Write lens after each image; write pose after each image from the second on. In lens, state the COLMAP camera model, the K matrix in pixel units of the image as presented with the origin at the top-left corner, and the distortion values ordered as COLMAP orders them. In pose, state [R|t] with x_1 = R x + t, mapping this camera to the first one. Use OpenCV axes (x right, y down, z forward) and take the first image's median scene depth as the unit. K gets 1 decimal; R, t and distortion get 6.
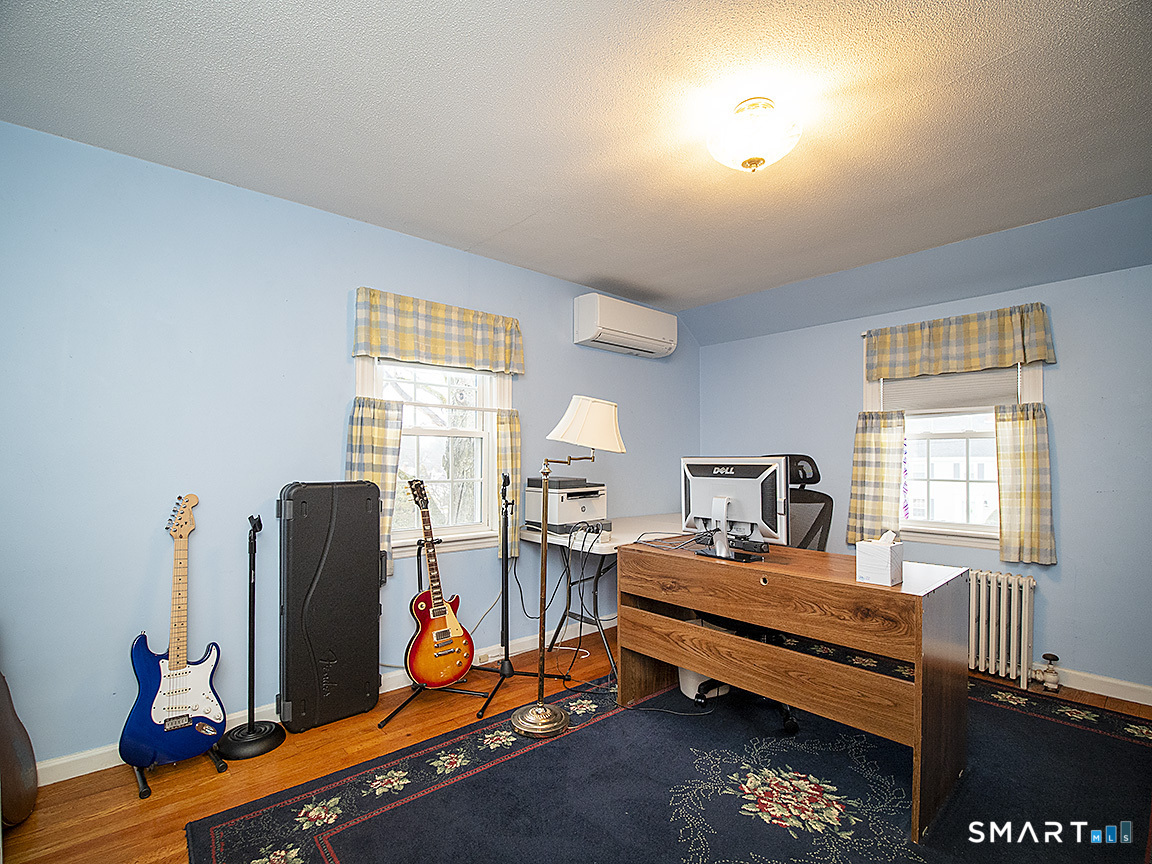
lens RADIAL K [[532.2, 0, 581.9], [0, 532.2, 449.1], [0, 0, 1]] dist [-0.016543, -0.000320]
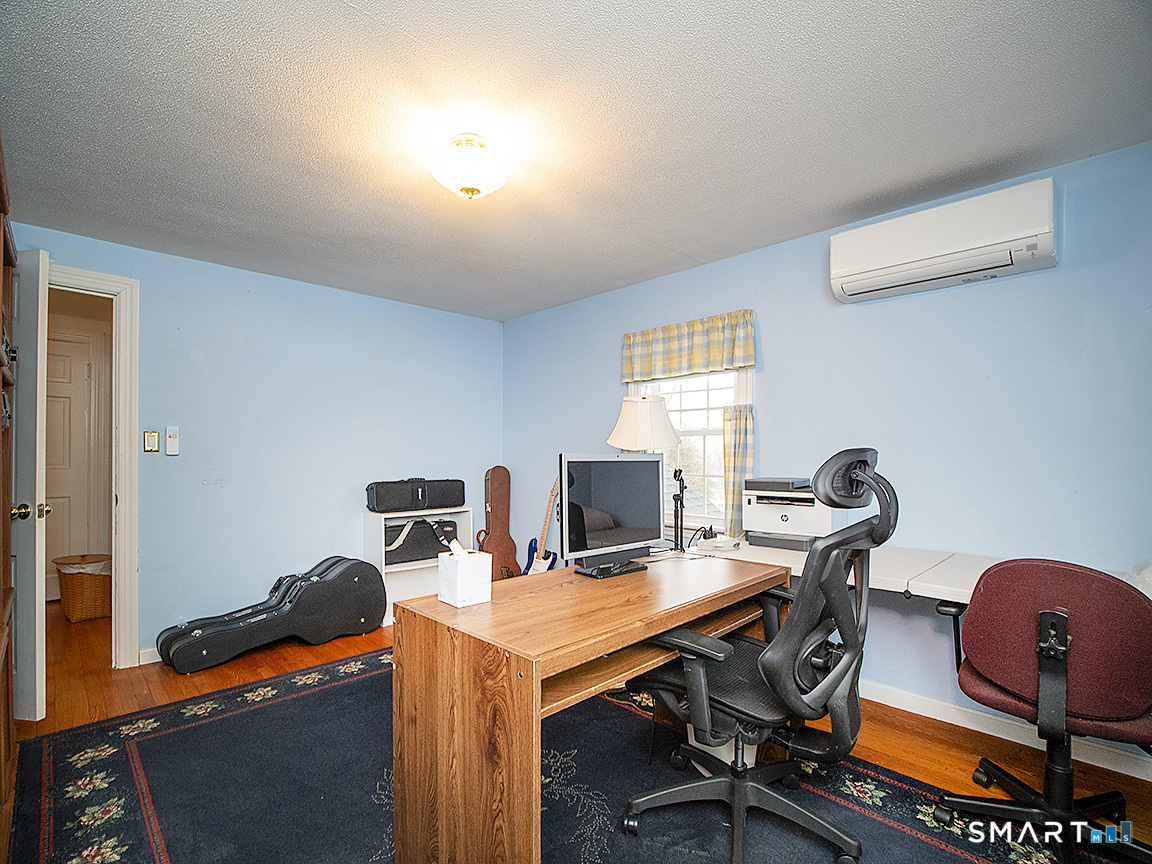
lens RADIAL K [[532.2, 0, 581.9], [0, 532.2, 449.1], [0, 0, 1]] dist [-0.016543, -0.000320]
pose [[0.045222, -0.006266, -0.998957, 0.838264], [0.033763, 0.999419, -0.004740, 0.000207], [0.998406, -0.033513, 0.045407, 0.680304]]
